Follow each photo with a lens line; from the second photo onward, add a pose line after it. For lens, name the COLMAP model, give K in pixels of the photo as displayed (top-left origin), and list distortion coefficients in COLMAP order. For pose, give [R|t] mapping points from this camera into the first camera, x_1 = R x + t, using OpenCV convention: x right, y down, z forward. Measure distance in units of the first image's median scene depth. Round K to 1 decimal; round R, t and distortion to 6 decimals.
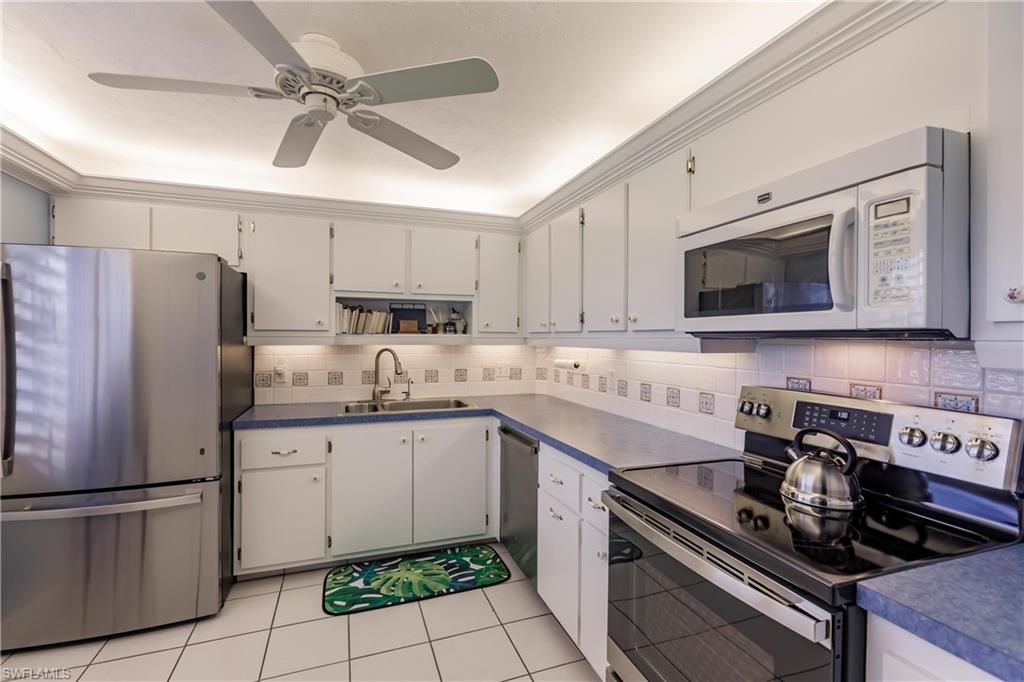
lens RADIAL K [[465.0, 0, 508.4], [0, 465.0, 337.7], [0, 0, 1]] dist [0.013993, -0.001313]
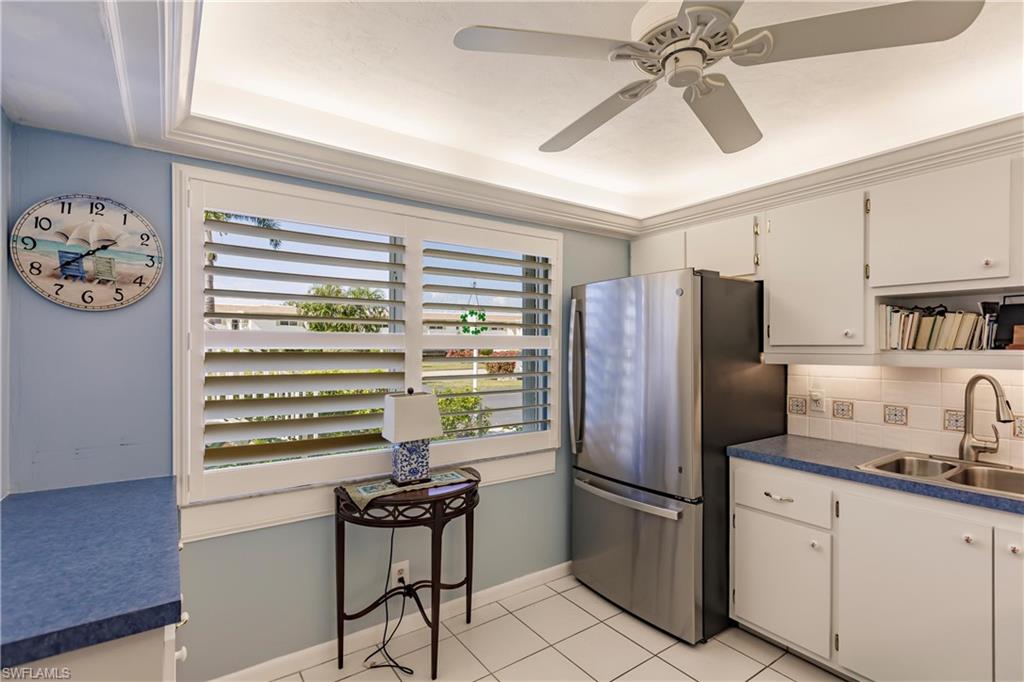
lens RADIAL K [[498.8, 0, 513.6], [0, 498.8, 348.6], [0, 0, 1]] dist [0.019044, 0.000479]
pose [[0.278910, -0.003298, -0.960312, 0.198433], [-0.004454, 0.999979, -0.004728, -0.004497], [0.960307, 0.005596, 0.278890, 0.276464]]
